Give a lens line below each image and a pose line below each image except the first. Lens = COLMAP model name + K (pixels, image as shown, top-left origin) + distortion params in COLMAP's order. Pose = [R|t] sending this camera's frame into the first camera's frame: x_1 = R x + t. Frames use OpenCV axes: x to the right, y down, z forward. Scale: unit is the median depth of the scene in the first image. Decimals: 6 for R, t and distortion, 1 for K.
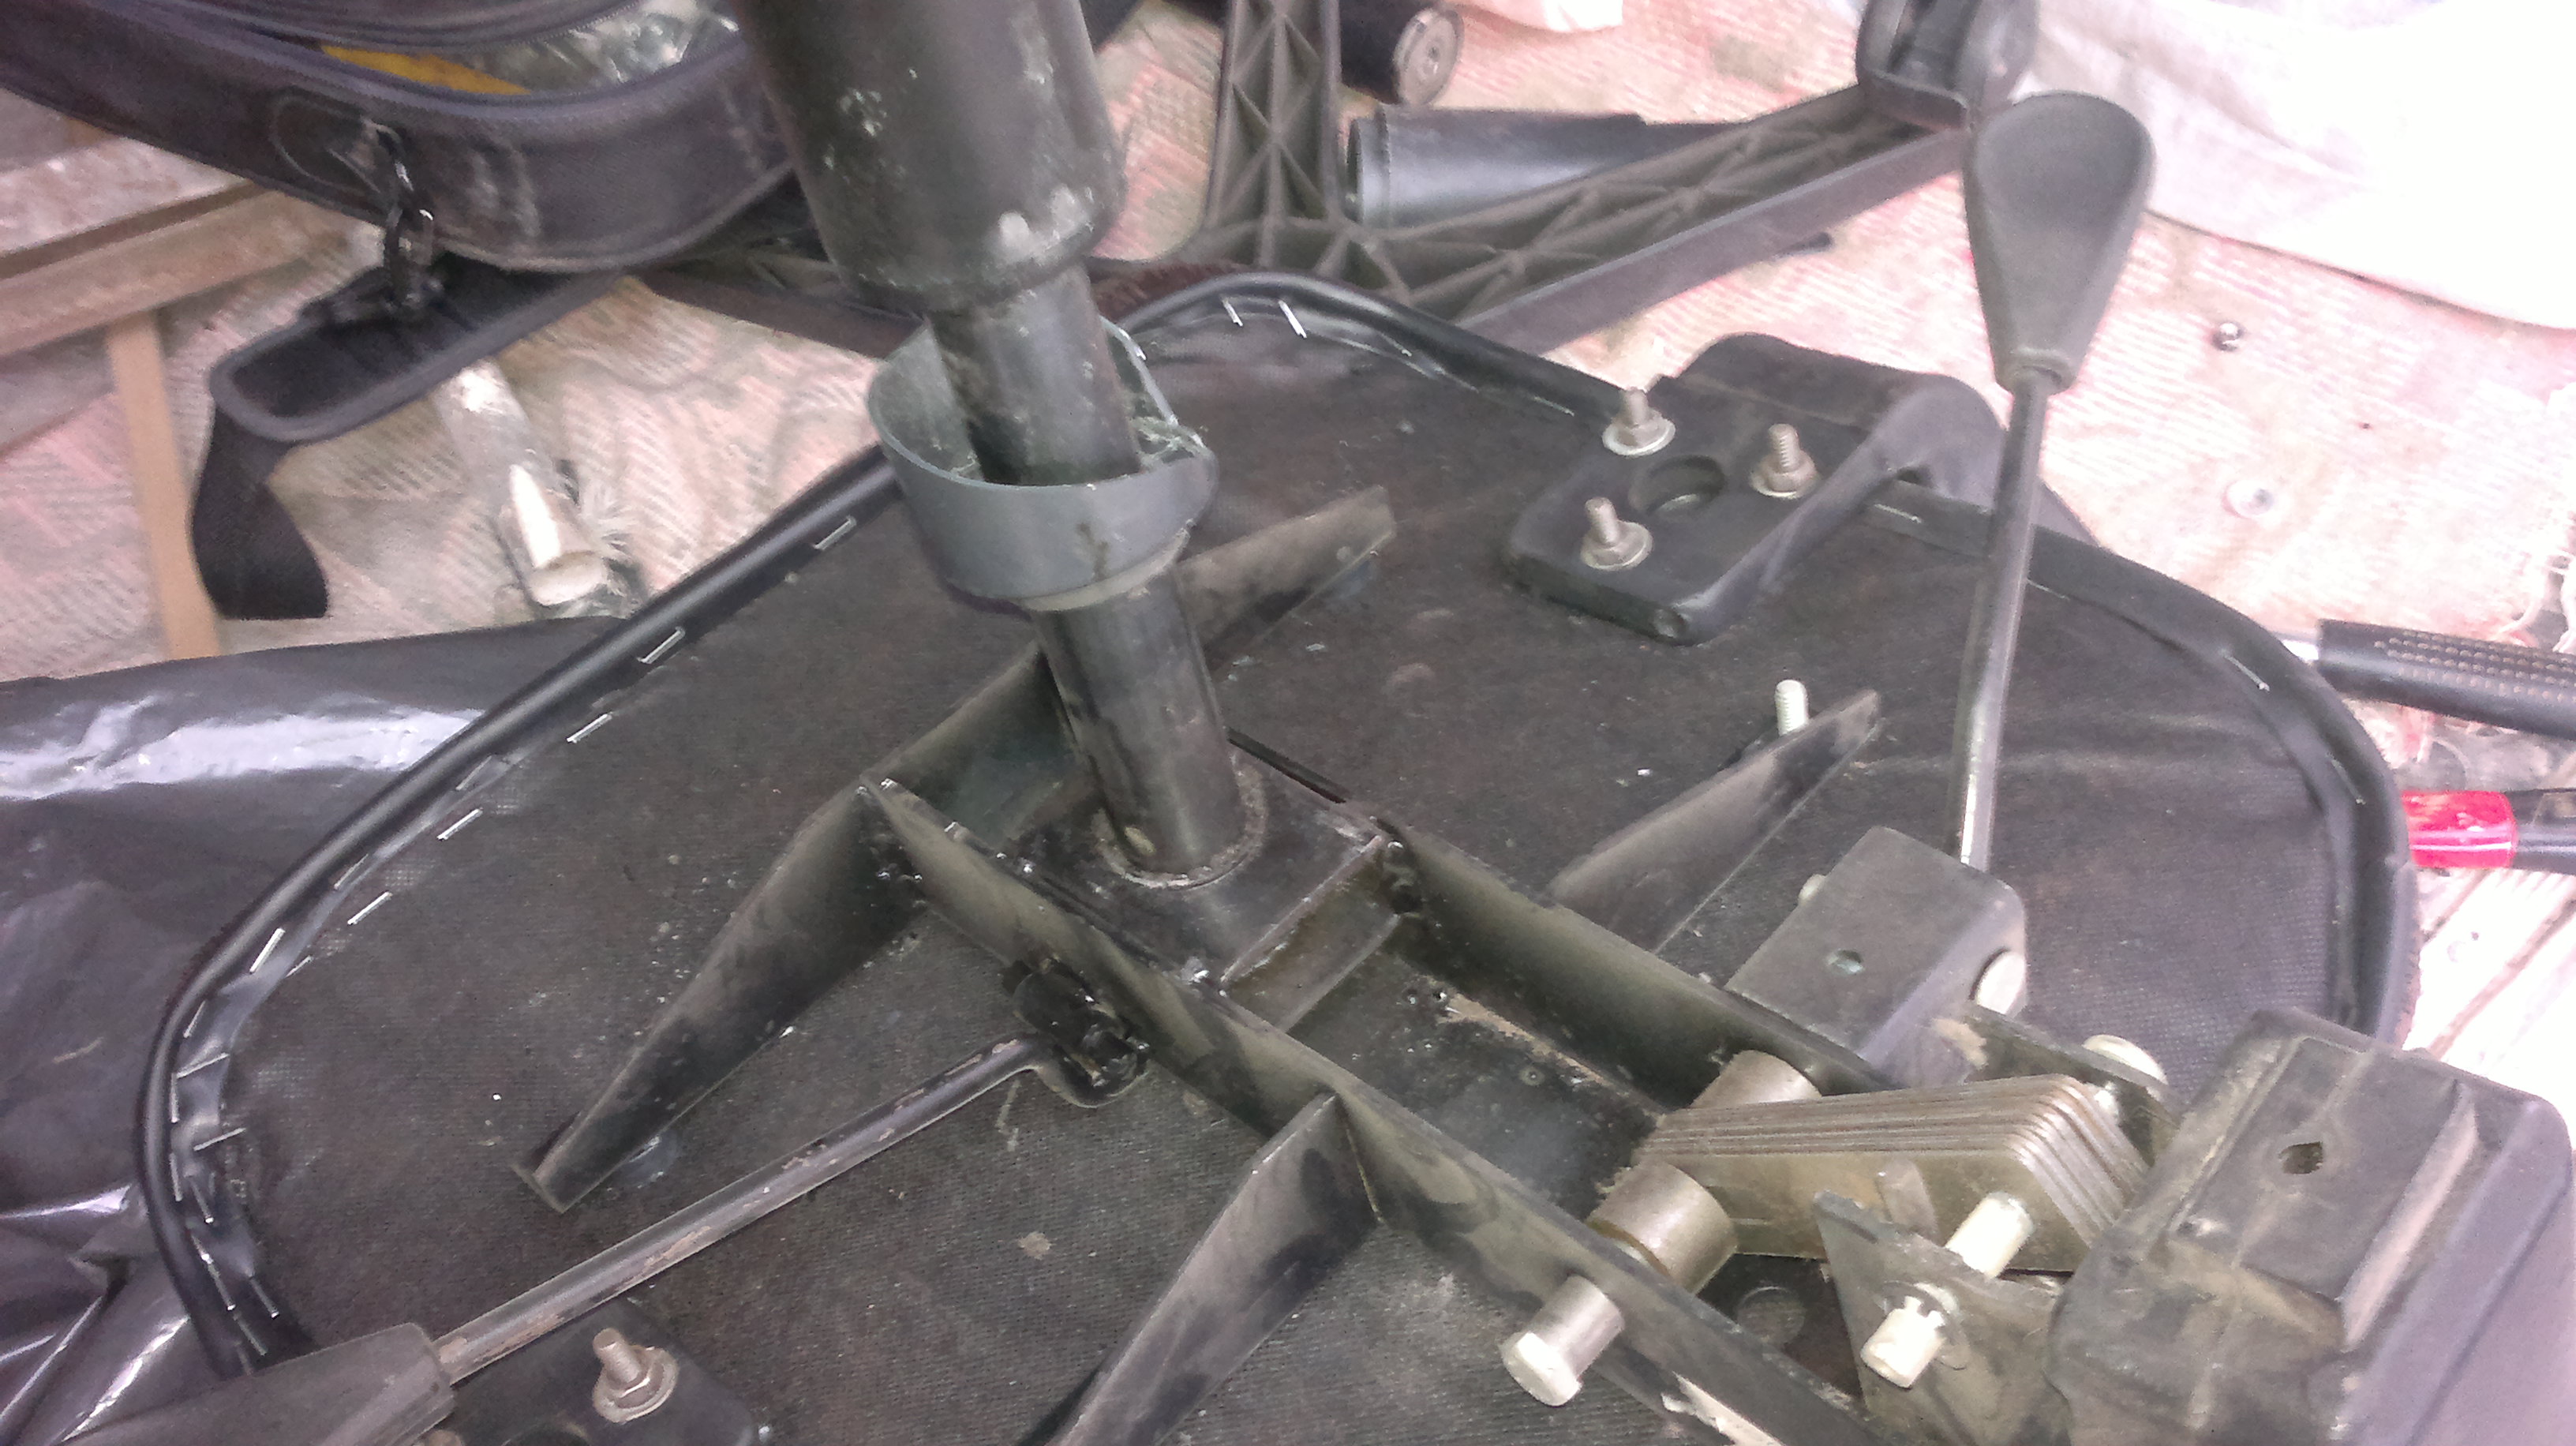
lens RADIAL K [[2507.0, 0, 1288.0], [0, 2507.0, 723.0], [0, 0, 1]] dist [-0.001514, 0.001043]
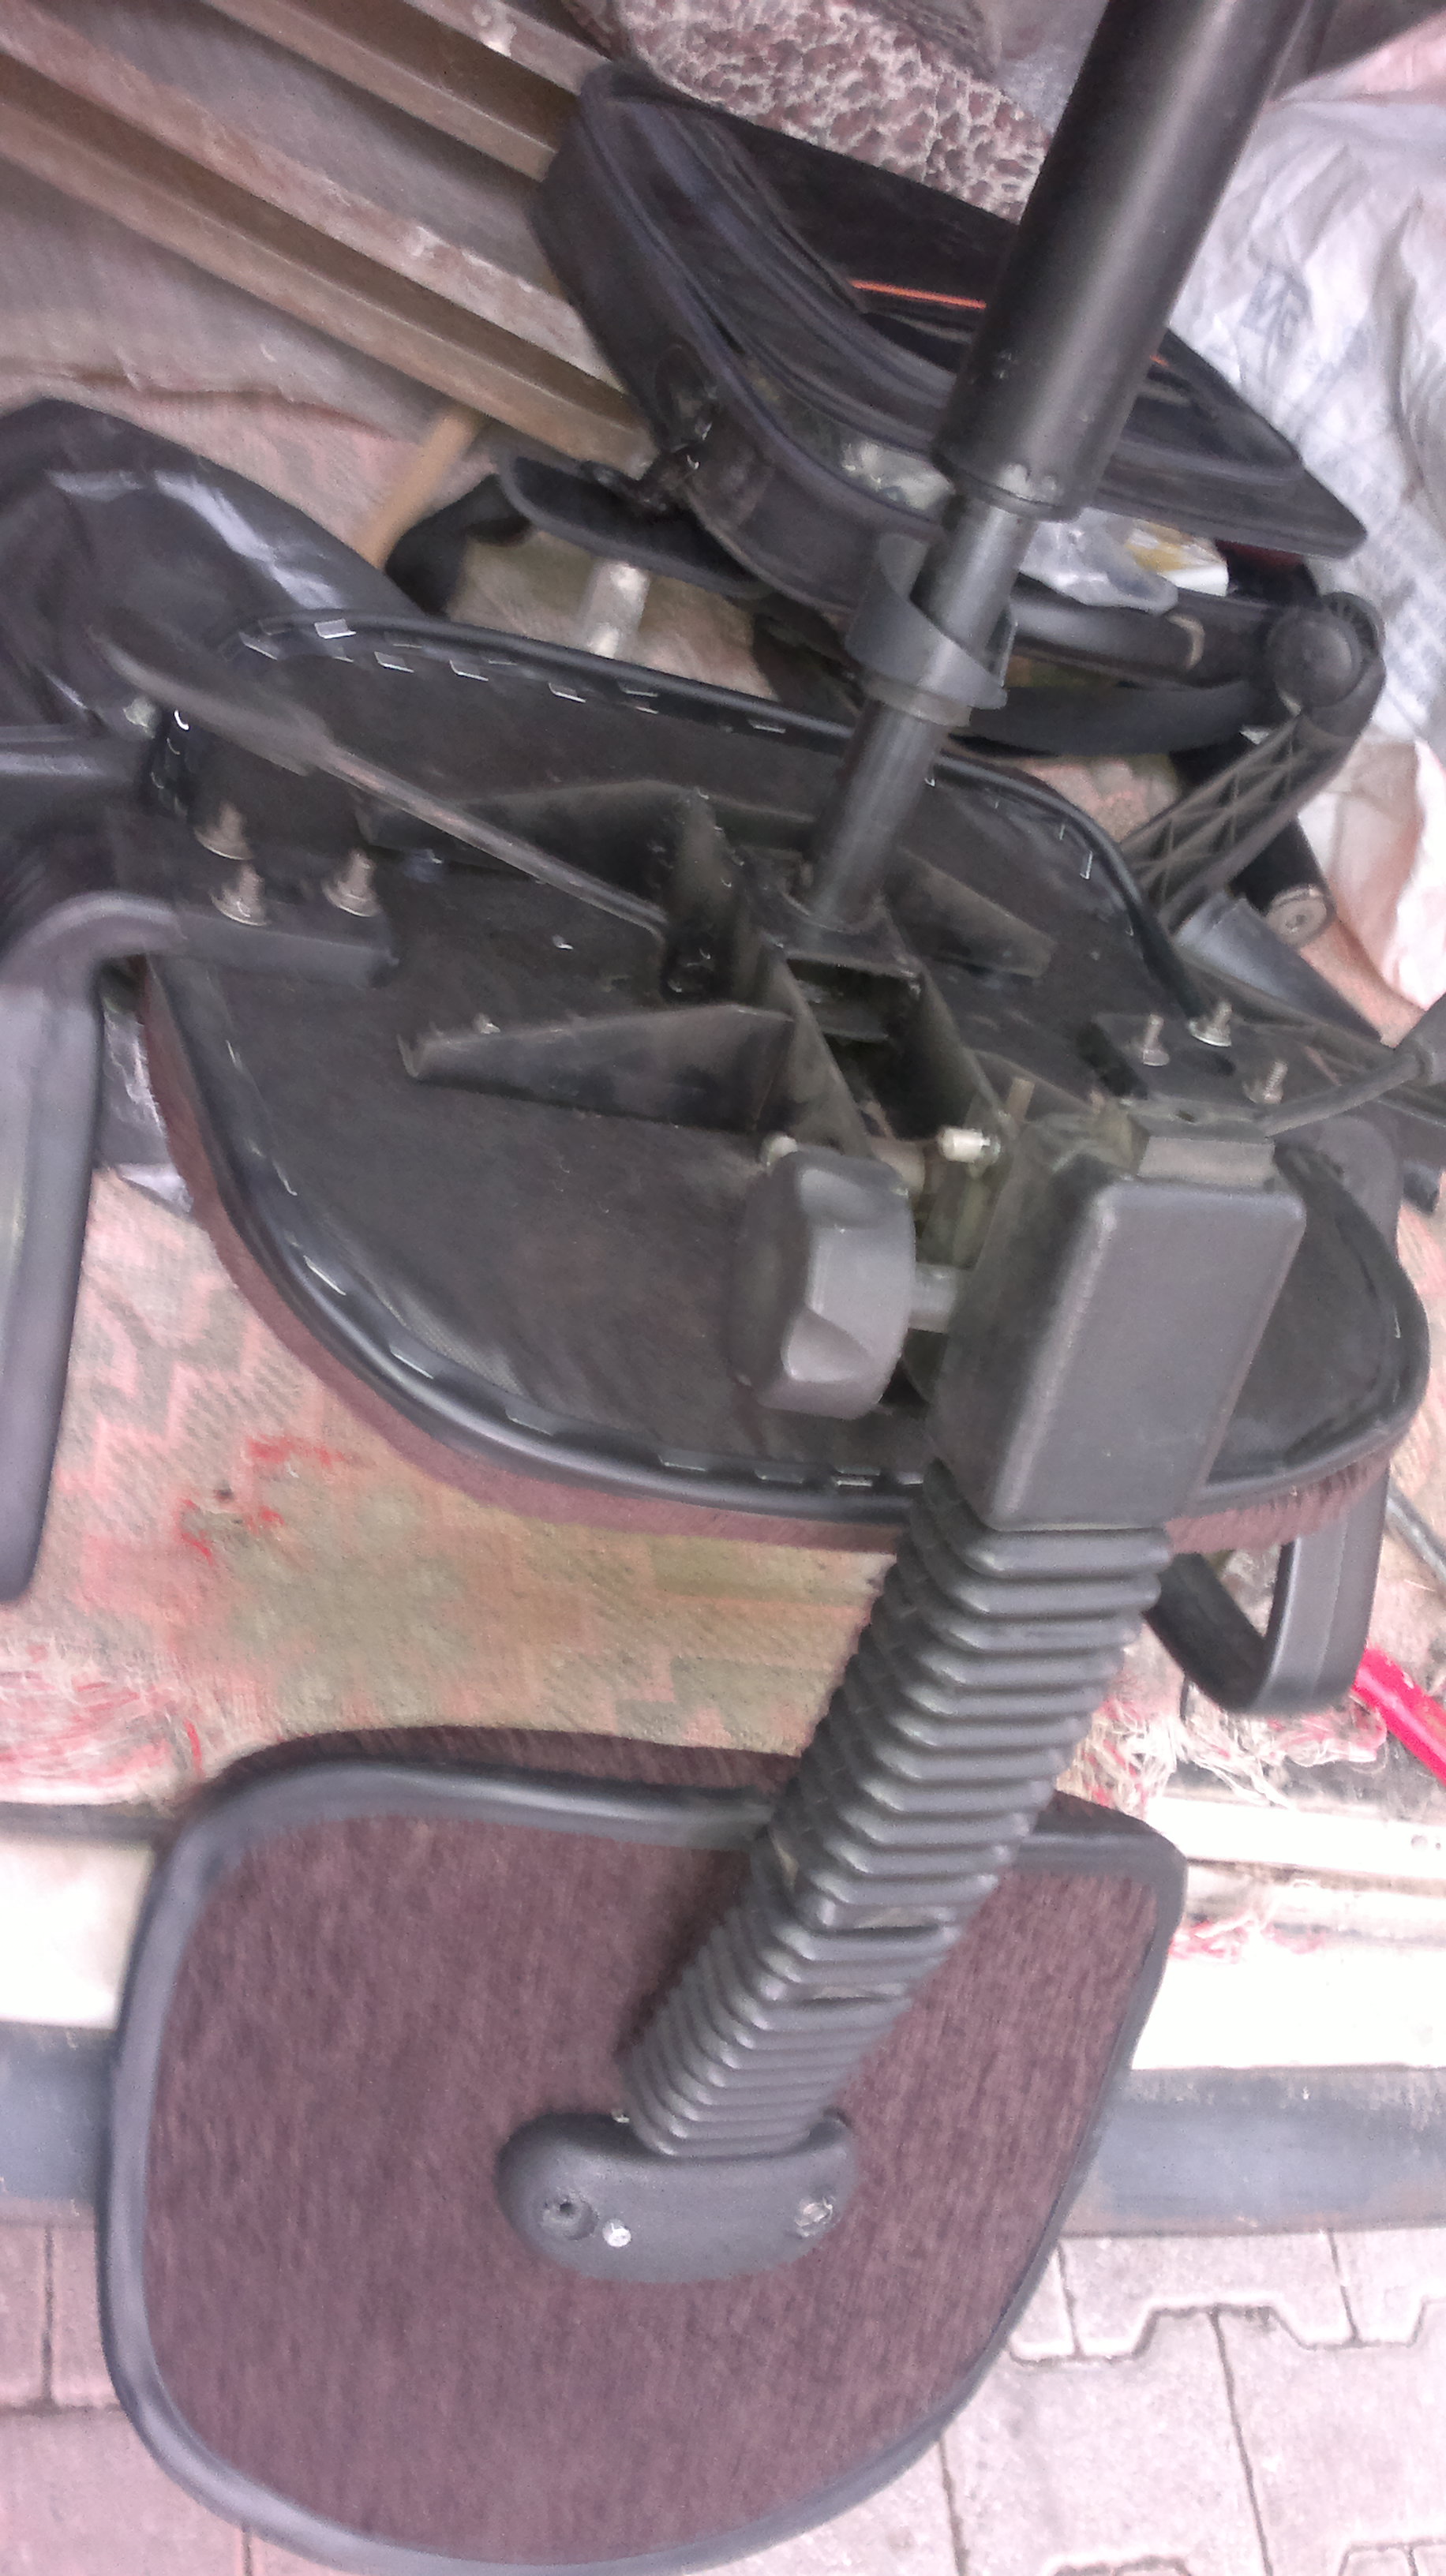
lens RADIAL K [[2507.0, 0, 723.0], [0, 2507.0, 1288.0], [0, 0, 1]] dist [-0.001514, 0.001043]
pose [[0.713530, 0.688768, -0.128347, 0.172205], [-0.700346, 0.706338, -0.102963, 0.258523], [0.019739, 0.163355, 0.986370, -0.327571]]
